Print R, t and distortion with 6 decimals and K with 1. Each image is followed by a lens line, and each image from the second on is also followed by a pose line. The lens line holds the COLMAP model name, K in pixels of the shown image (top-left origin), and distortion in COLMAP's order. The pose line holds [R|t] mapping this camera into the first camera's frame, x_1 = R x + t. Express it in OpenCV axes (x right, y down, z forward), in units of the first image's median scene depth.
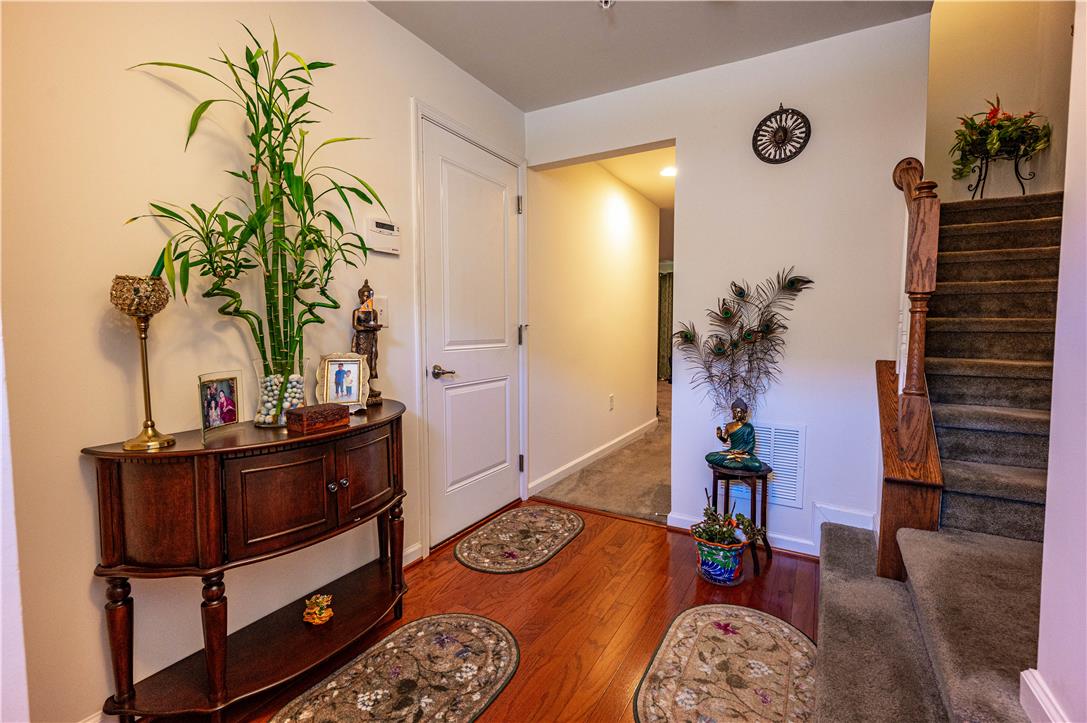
lens RADIAL K [[489.6, 0, 543.4], [0, 489.6, 363.7], [0, 0, 1]] dist [-0.009001, 0.002889]
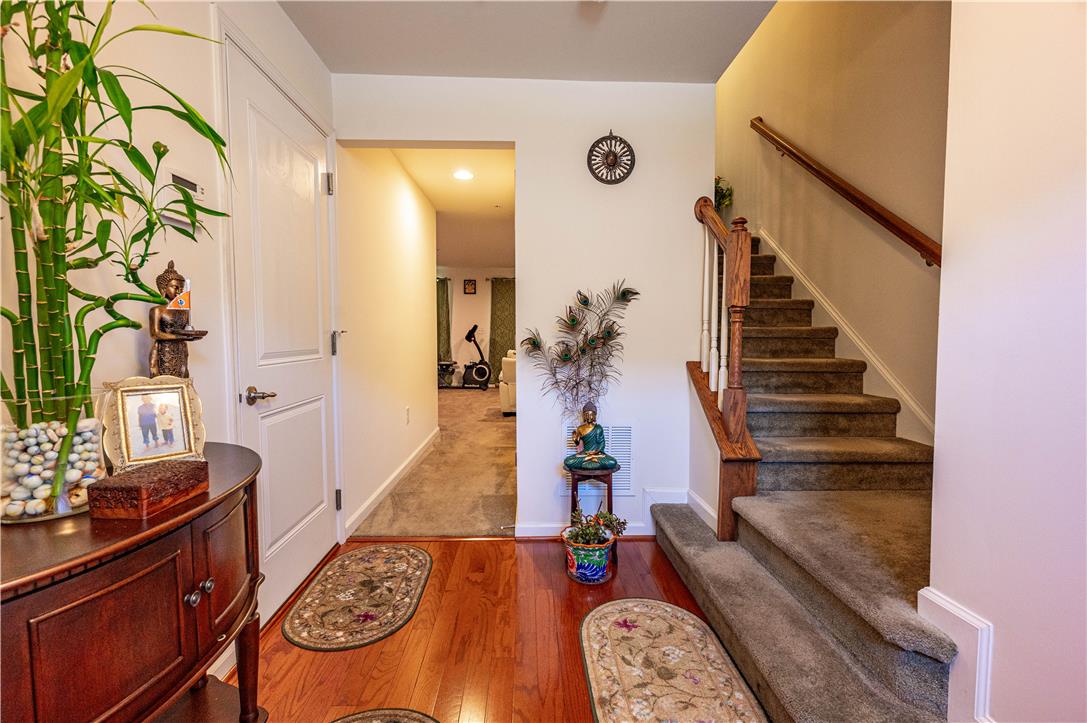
lens RADIAL K [[489.6, 0, 545.6], [0, 489.6, 363.5], [0, 0, 1]] dist [-0.009001, 0.002889]
pose [[0.845502, -0.032794, 0.532964, -0.245135], [0.038894, 0.999243, -0.000219, -0.014709], [-0.532554, 0.020914, 0.846138, 0.163499]]
